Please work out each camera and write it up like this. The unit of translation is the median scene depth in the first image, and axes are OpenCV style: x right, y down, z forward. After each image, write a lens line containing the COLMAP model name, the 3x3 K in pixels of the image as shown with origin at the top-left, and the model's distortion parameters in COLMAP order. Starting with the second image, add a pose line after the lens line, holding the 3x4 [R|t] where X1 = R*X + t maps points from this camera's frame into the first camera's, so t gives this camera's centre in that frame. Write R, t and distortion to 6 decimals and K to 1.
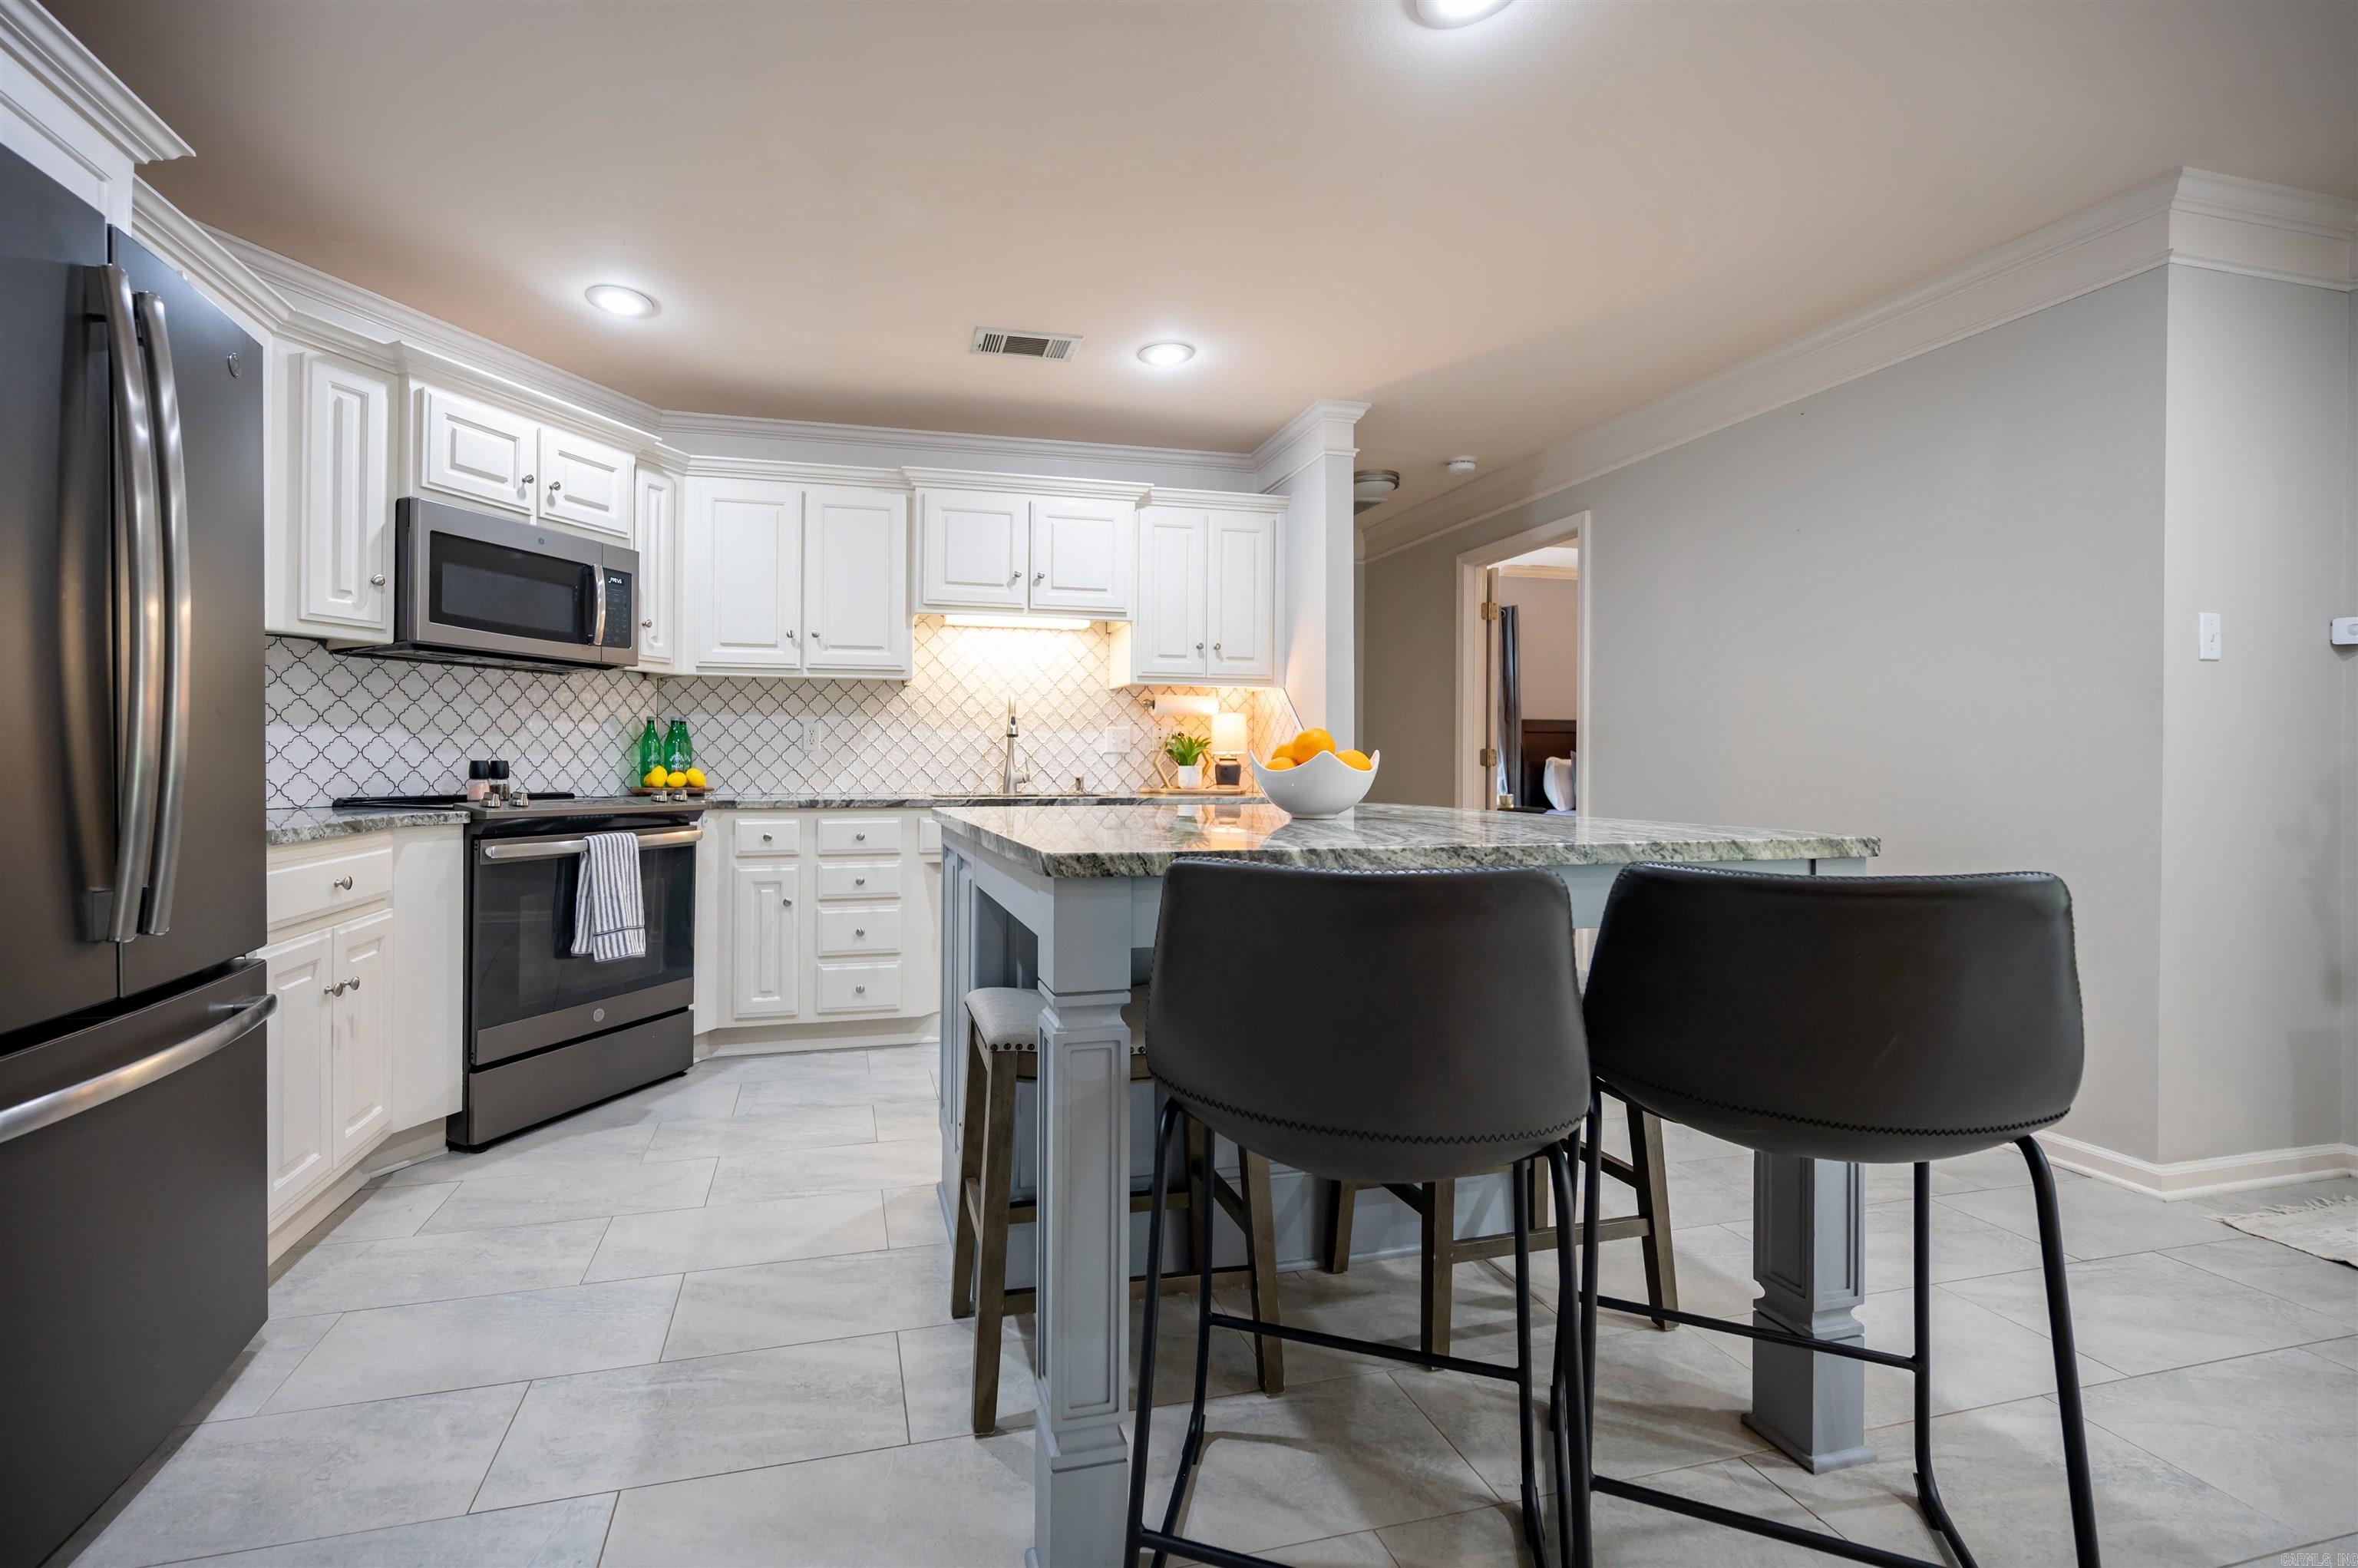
lens RADIAL K [[1039.5, 0, 1175.9], [0, 1039.5, 759.1], [0, 0, 1]] dist [-0.000549, -0.000208]
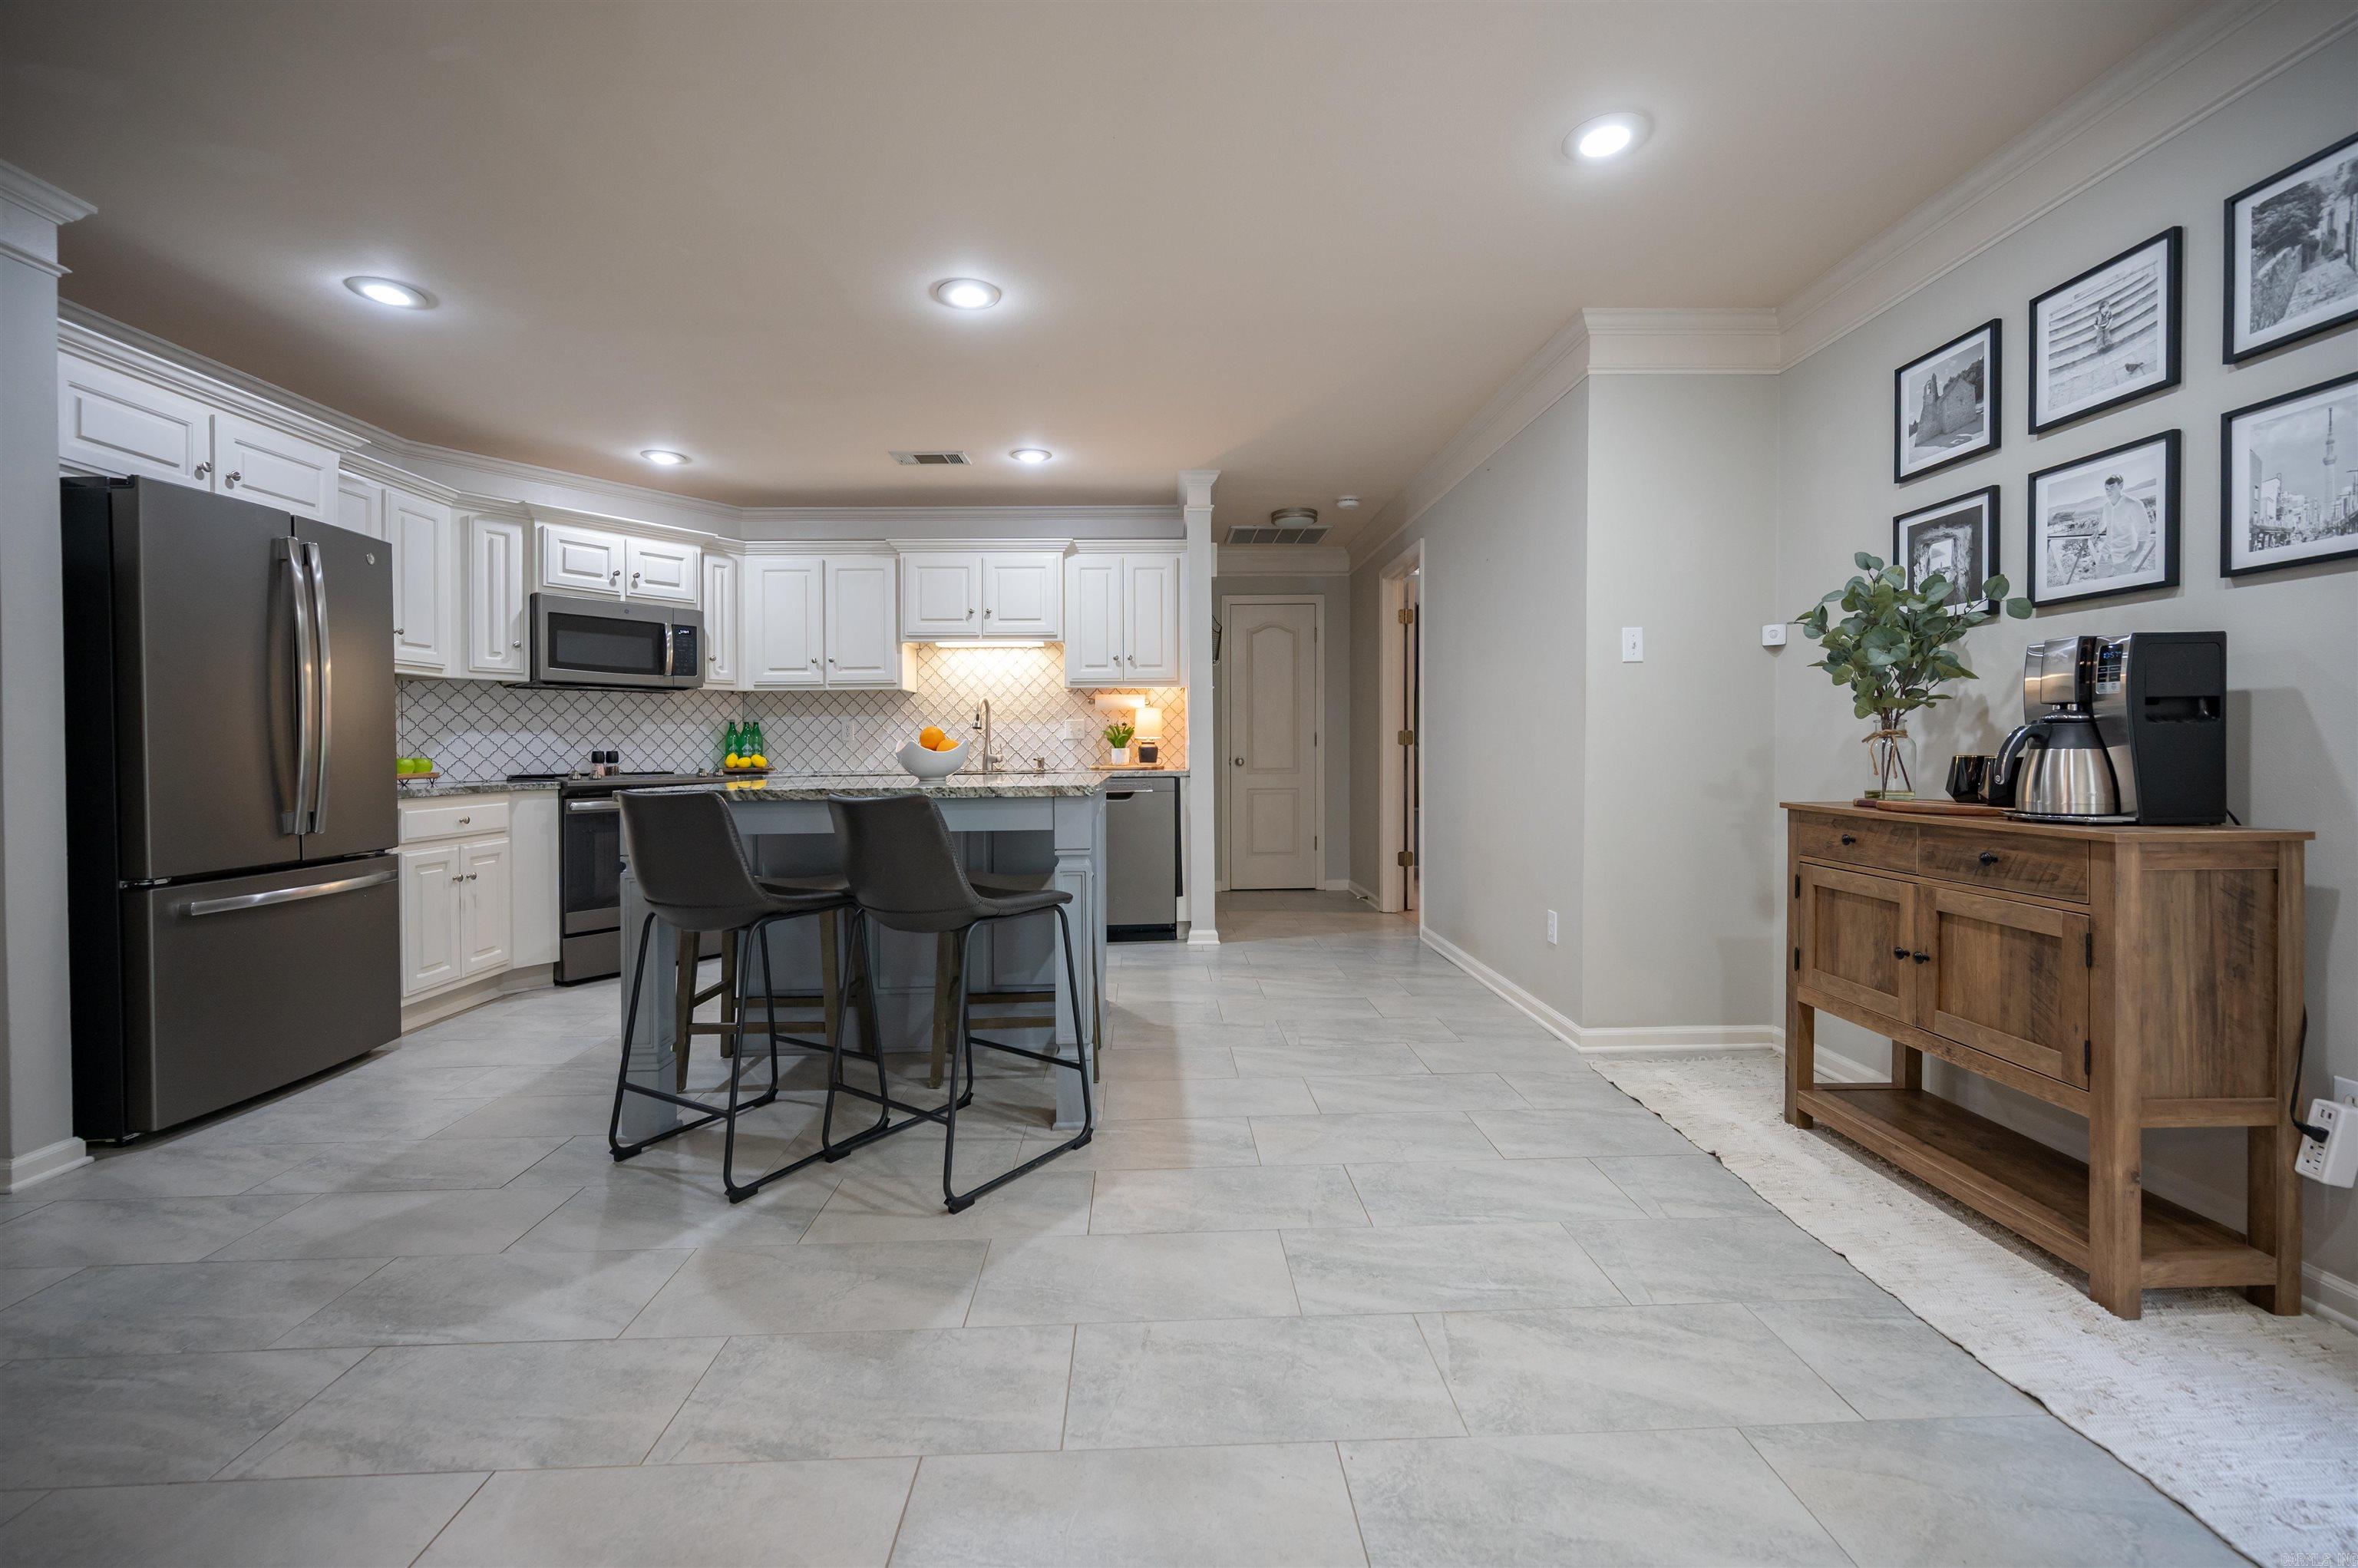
lens RADIAL K [[954.5, 0, 1182.7], [0, 954.5, 747.3], [0, 0, 1]] dist [-0.000397, -0.000033]
pose [[0.980923, -0.013233, -0.193948, 0.420494], [0.014357, 0.999887, 0.004388, 0.001464], [0.193868, -0.007088, 0.981002, -0.218278]]
